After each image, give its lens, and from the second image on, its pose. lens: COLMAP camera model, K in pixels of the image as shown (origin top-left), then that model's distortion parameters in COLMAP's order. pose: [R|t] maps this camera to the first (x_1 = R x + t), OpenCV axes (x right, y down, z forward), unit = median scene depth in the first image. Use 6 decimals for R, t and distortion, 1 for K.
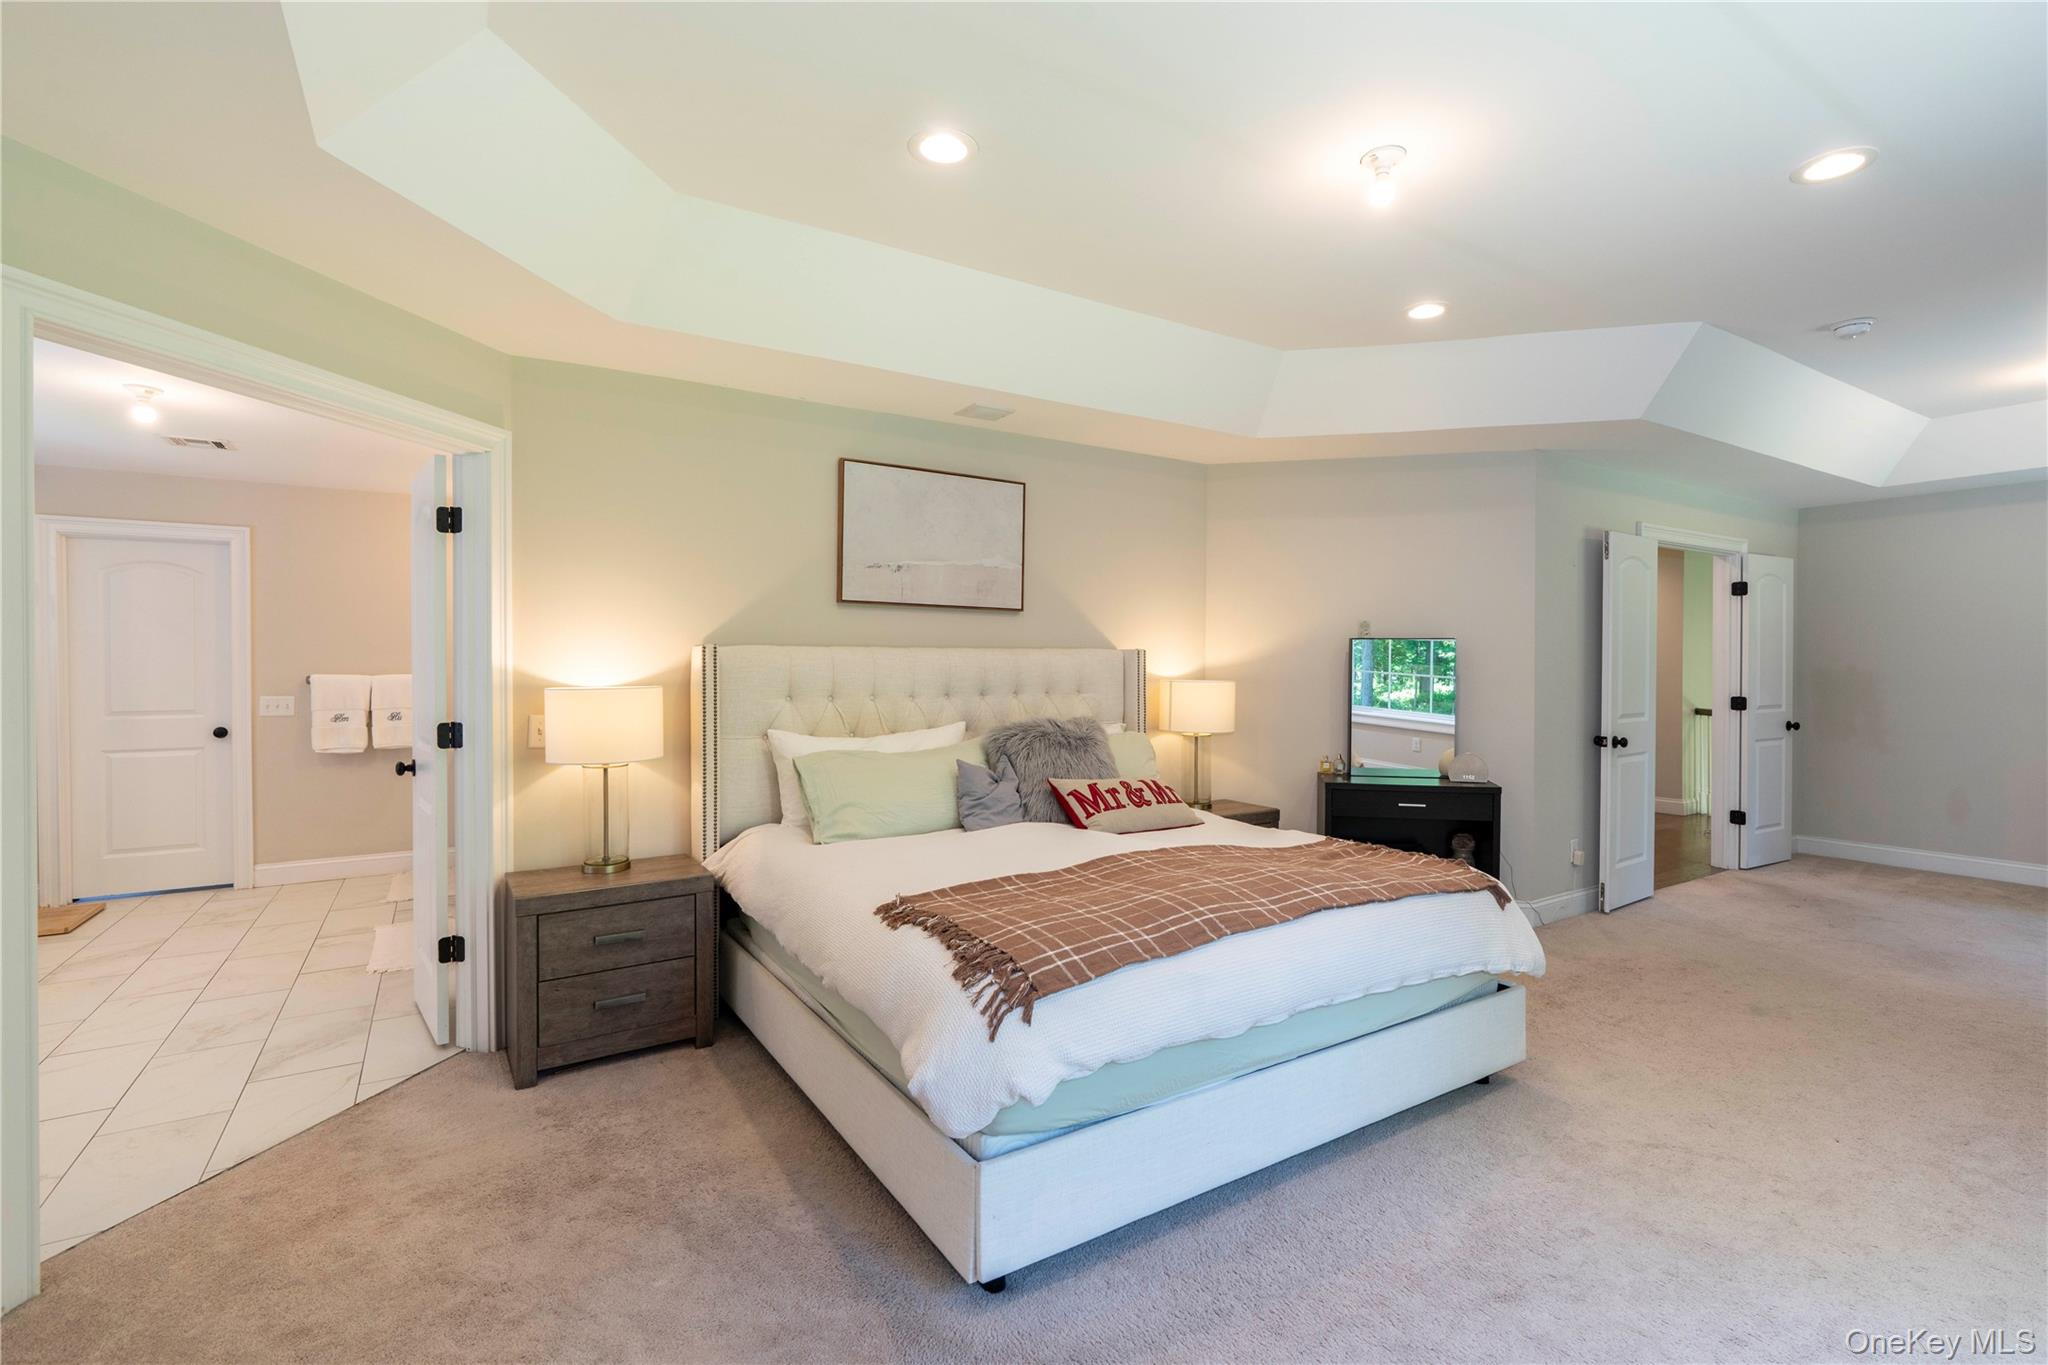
lens RADIAL K [[917.9, 0, 1030.0], [0, 917.9, 681.5], [0, 0, 1]] dist [-0.009783, 0.005437]
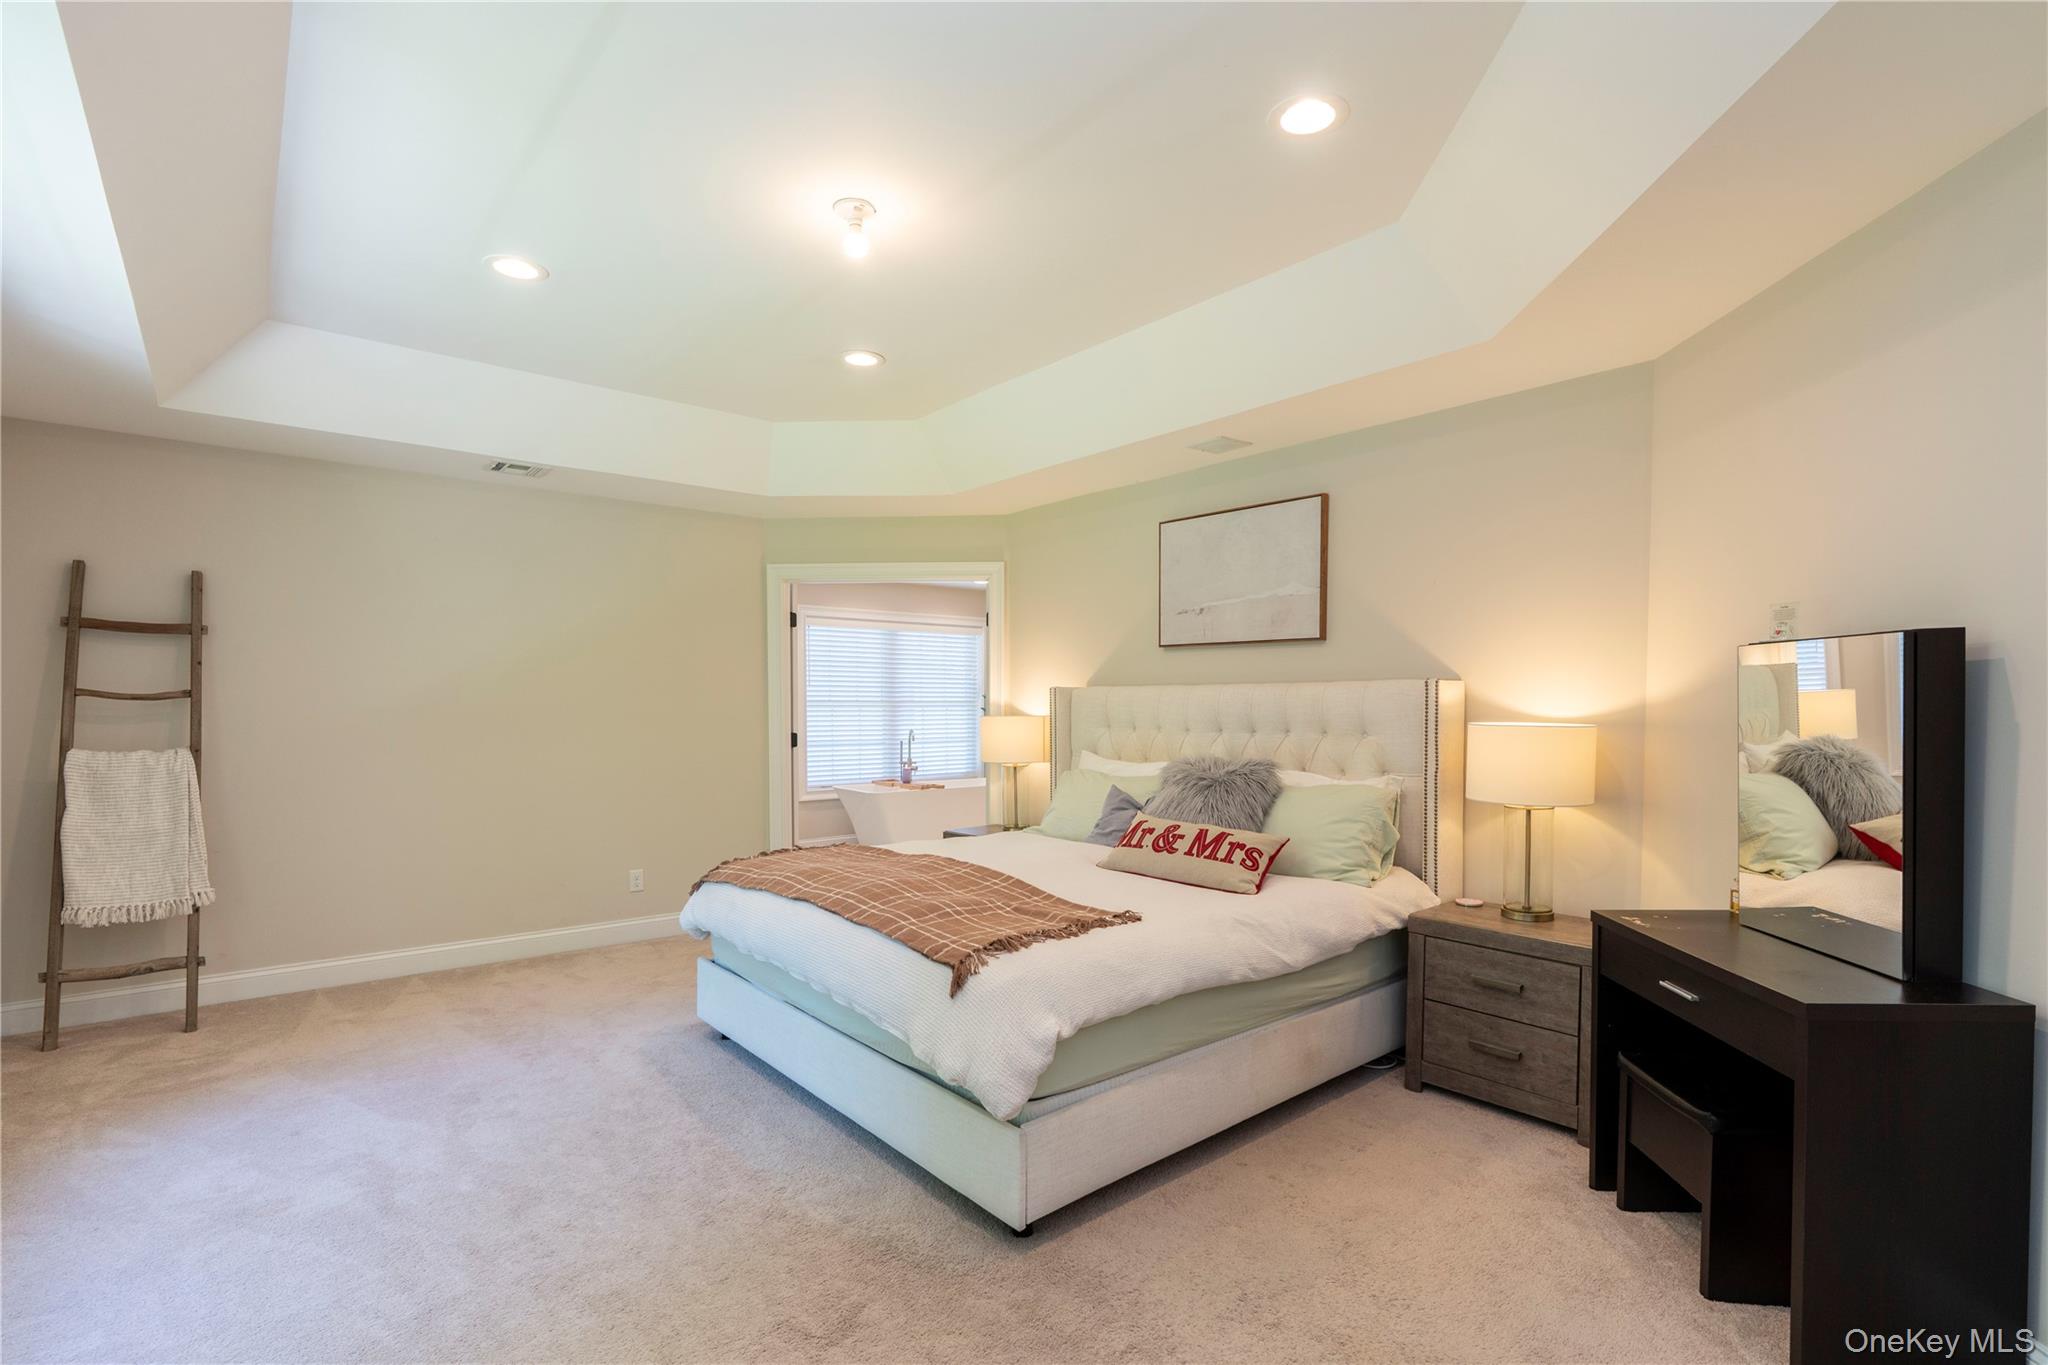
lens RADIAL K [[989.5, 0, 1024.4], [0, 989.5, 719.7], [0, 0, 1]] dist [-0.001995, -0.000130]
pose [[0.191398, 0.014742, -0.981402, 0.927875], [-0.021139, 0.999717, 0.010895, -0.004778], [0.981285, 0.018660, 0.191655, 0.567303]]
